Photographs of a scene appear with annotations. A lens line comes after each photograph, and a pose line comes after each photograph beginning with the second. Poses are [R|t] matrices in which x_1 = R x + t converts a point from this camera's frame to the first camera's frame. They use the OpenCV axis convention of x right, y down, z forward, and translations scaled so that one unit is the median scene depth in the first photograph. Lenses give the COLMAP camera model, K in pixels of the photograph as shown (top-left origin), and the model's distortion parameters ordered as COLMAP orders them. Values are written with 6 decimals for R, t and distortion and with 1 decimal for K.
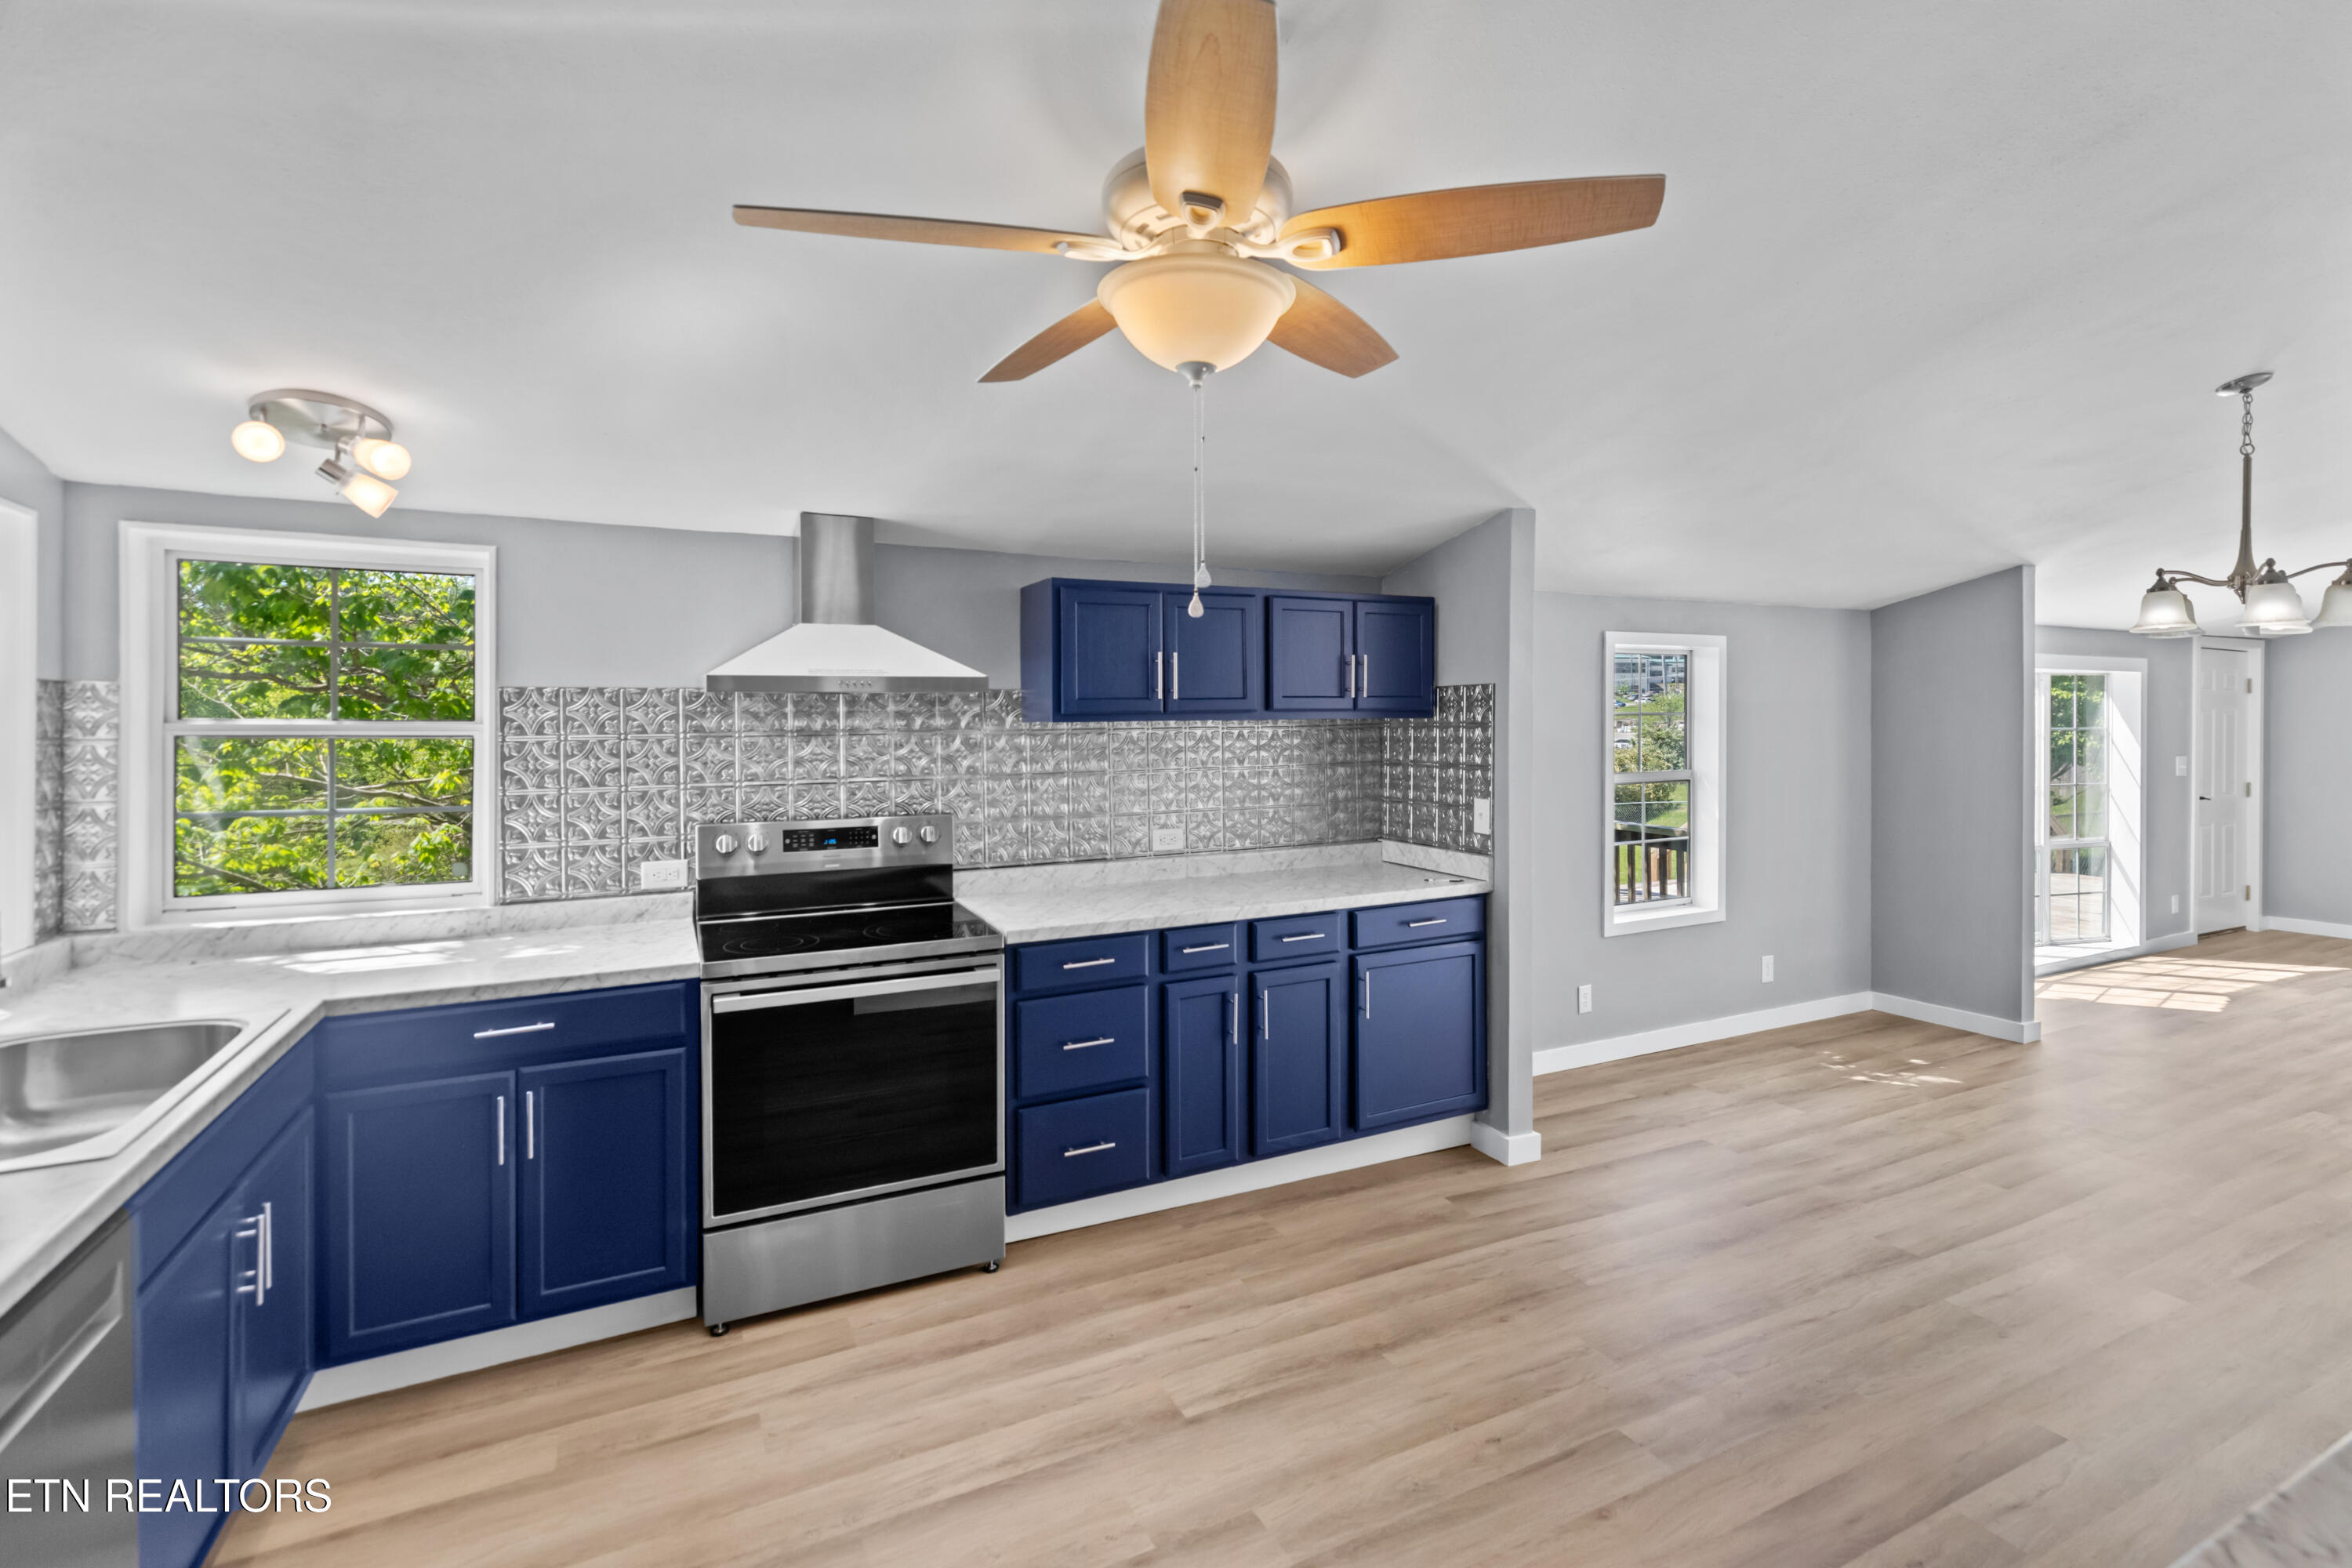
lens RADIAL K [[1076.0, 0, 1215.7], [0, 1076.0, 726.0], [0, 0, 1]] dist [0.004372, -0.000793]
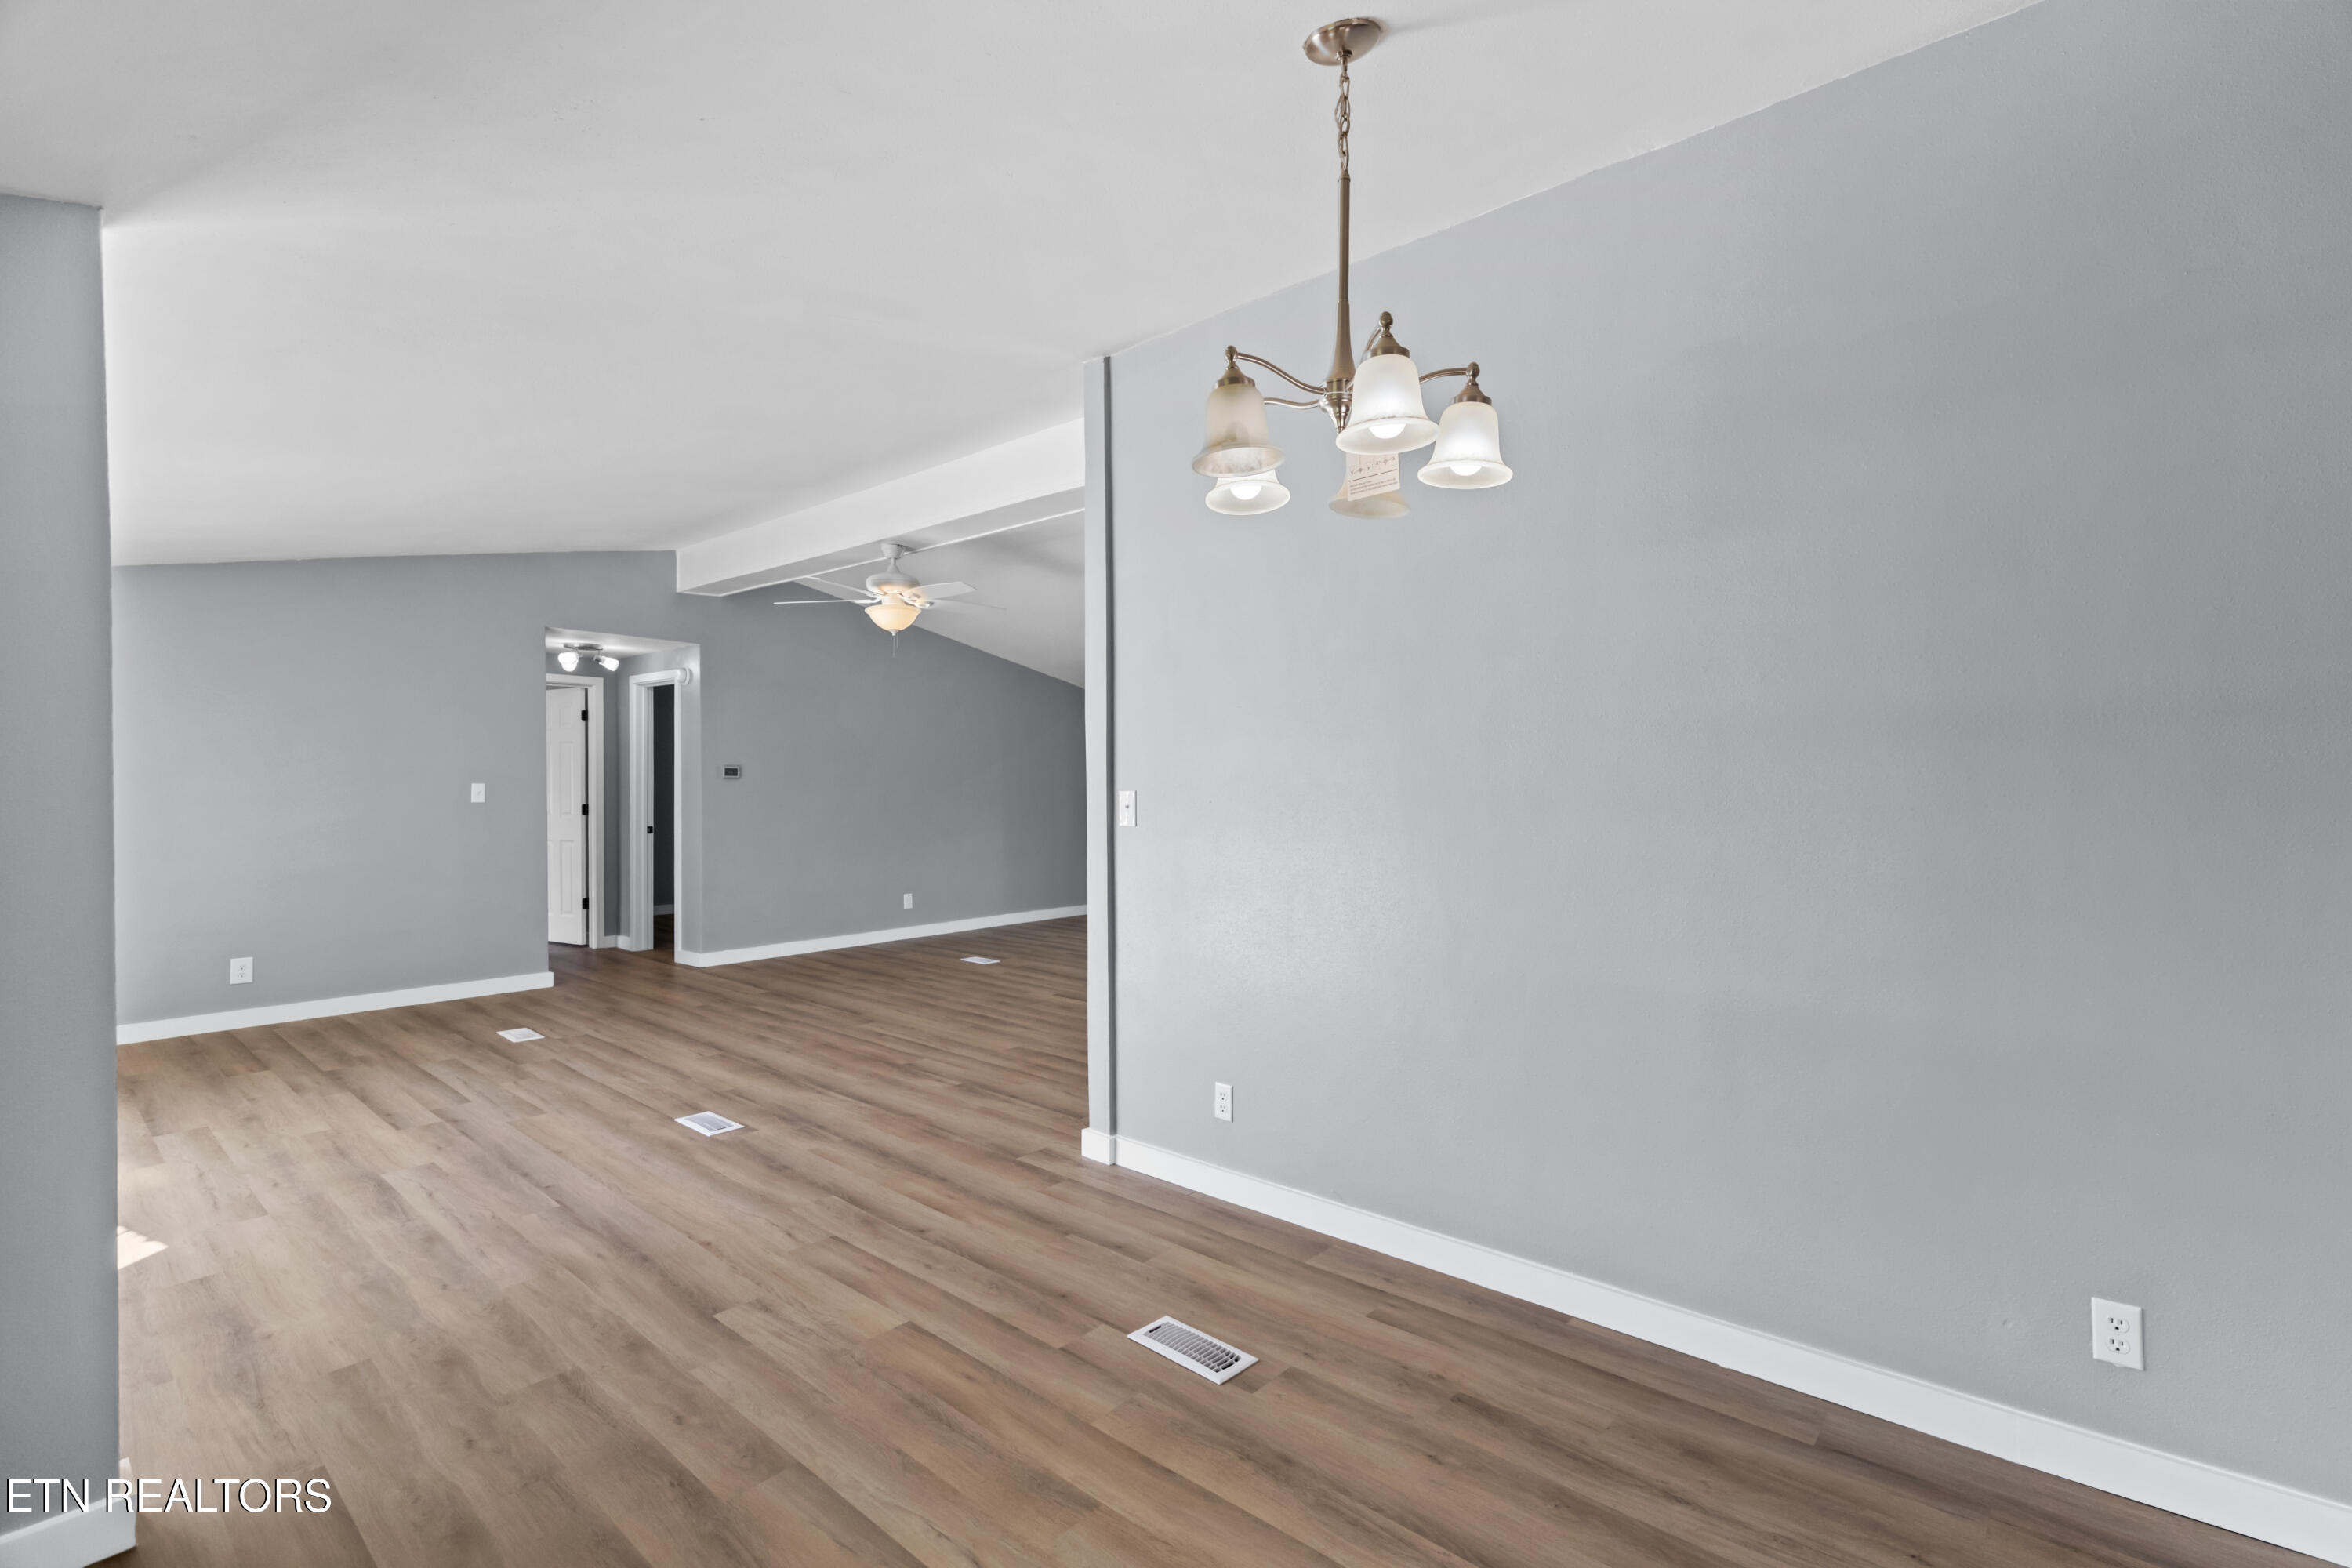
lens RADIAL K [[1076.0, 0, 1213.3], [0, 1076.0, 763.2], [0, 0, 1]] dist [0.004372, -0.000793]
pose [[-0.364492, 0.010706, 0.931145, 0.453970], [0.003493, 0.999943, -0.010130, 0.060978], [-0.931200, -0.000440, -0.364509, 1.316813]]
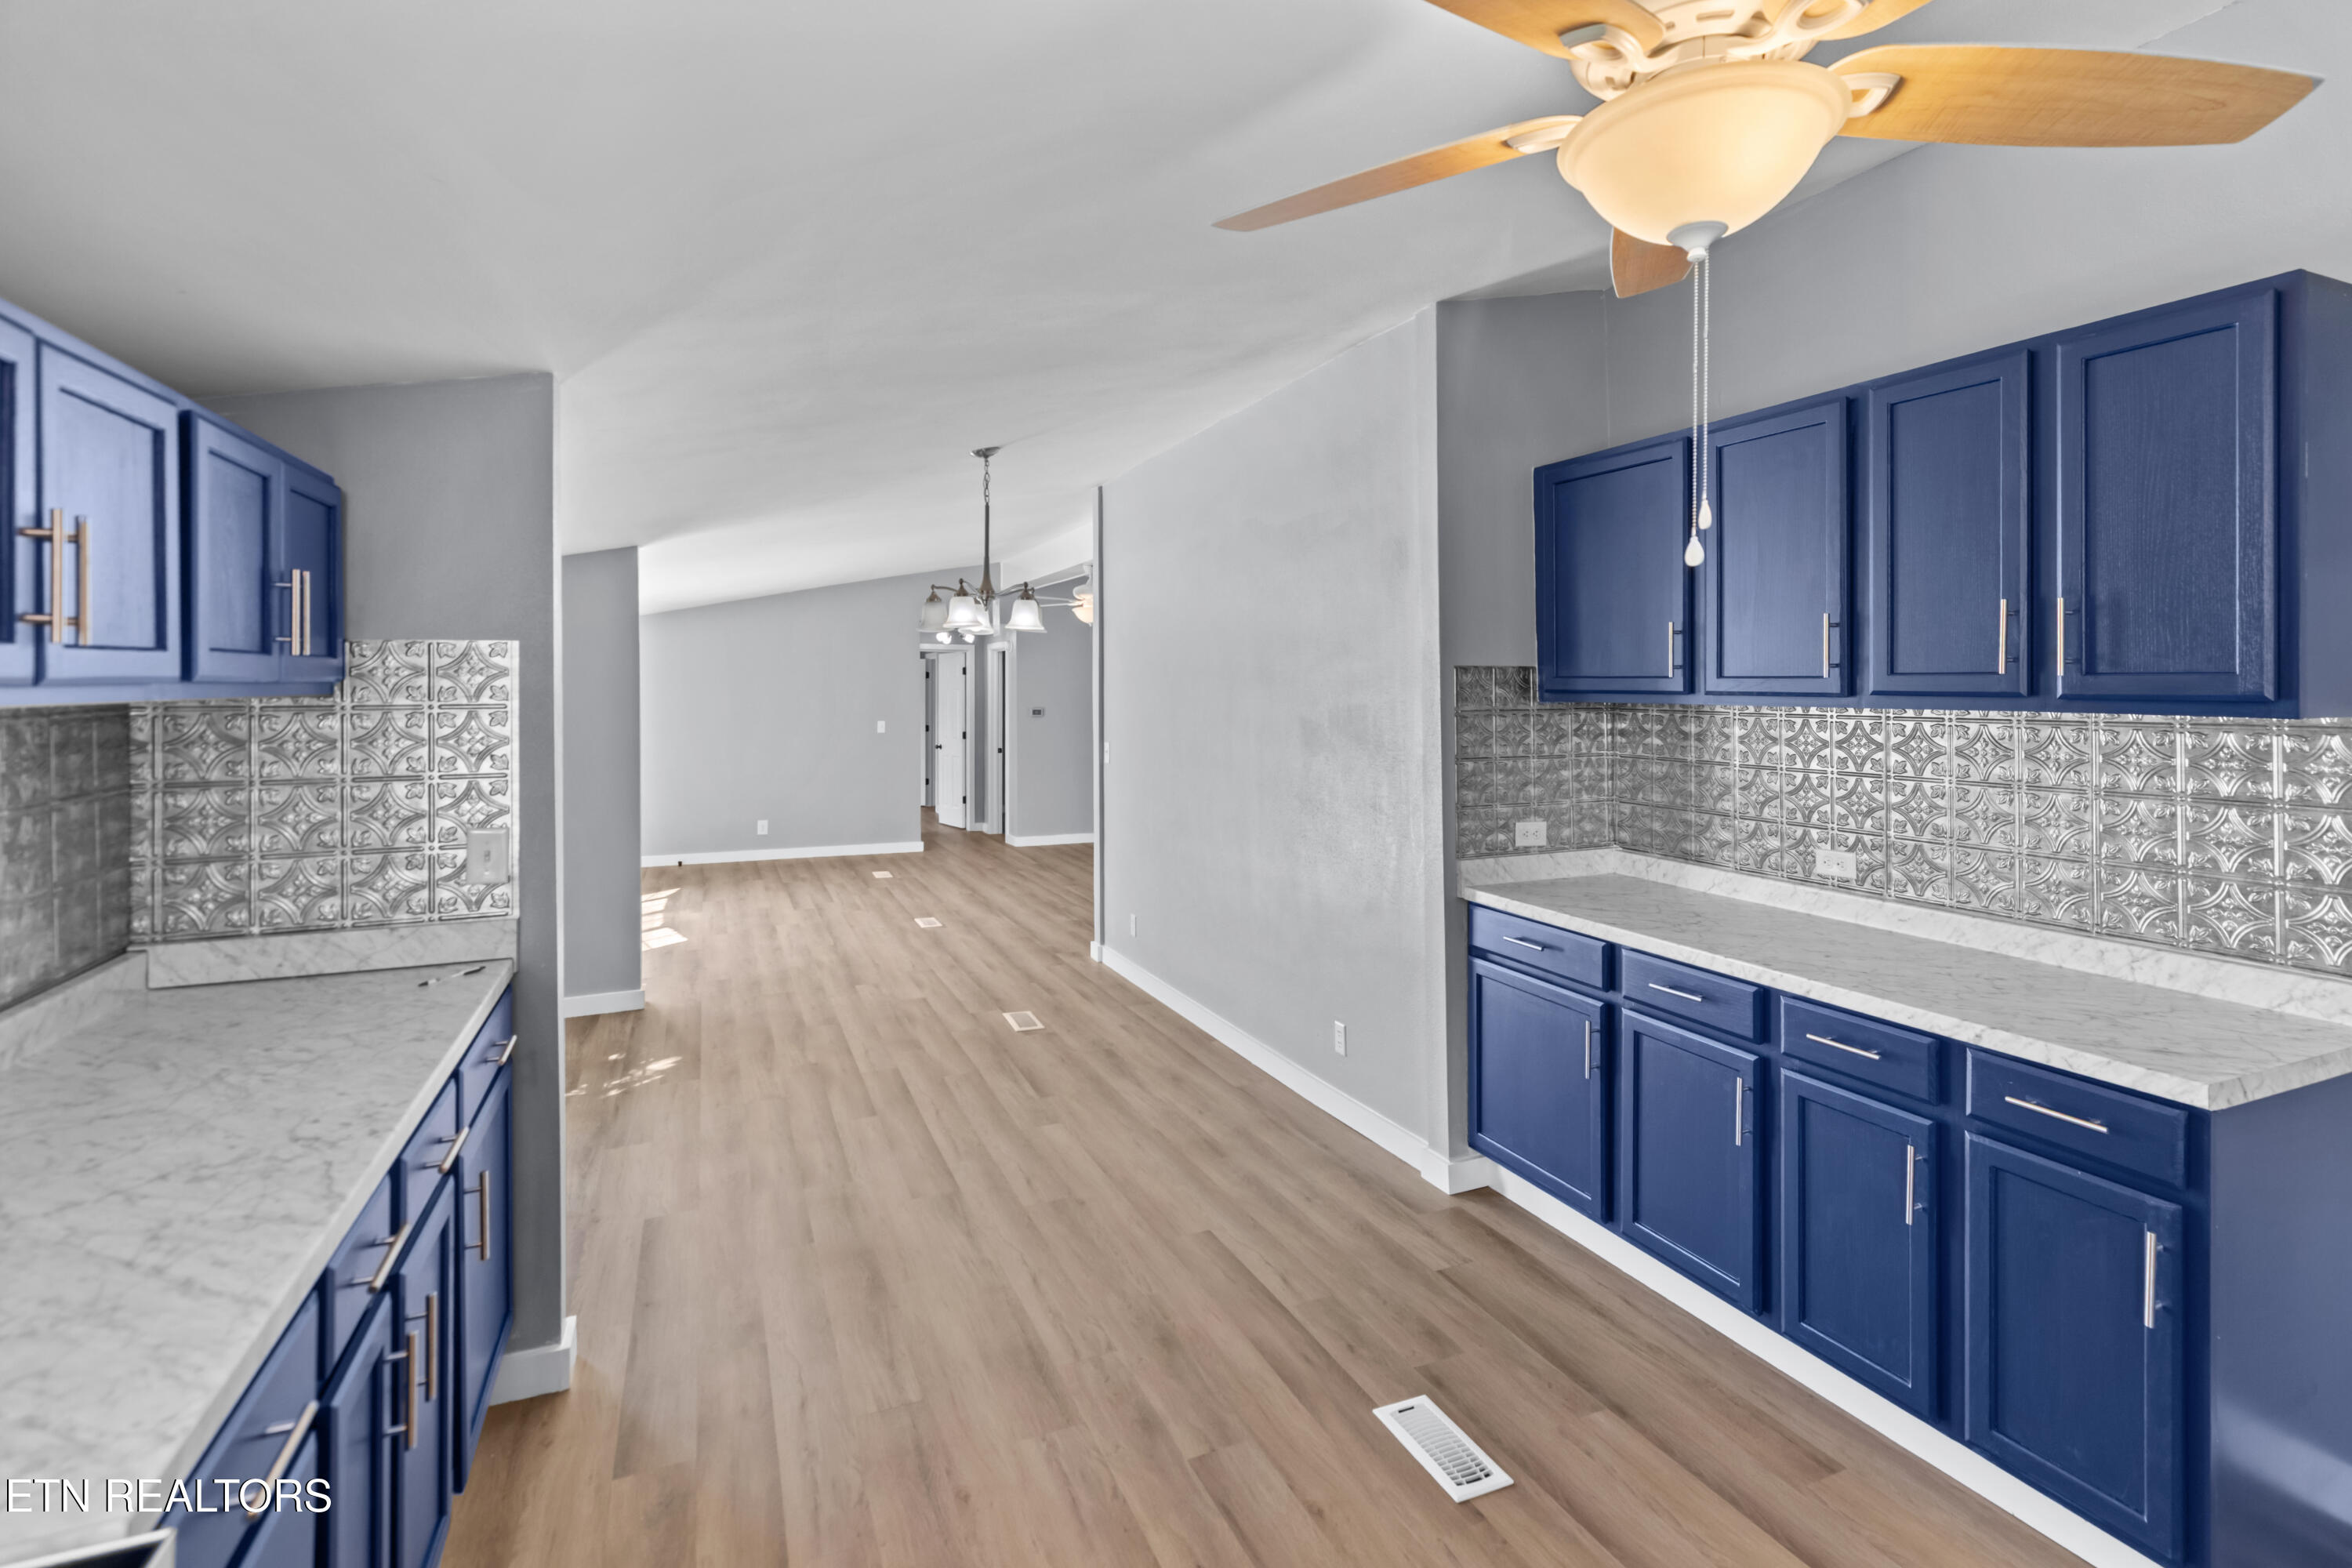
lens RADIAL K [[1076.0, 0, 1180.1], [0, 1076.0, 700.1], [0, 0, 1]] dist [0.004372, -0.000793]
pose [[0.067379, -0.005203, 0.997714, -0.408108], [0.004094, 0.999979, 0.004938, -0.008429], [-0.997719, 0.003752, 0.067399, 0.688647]]
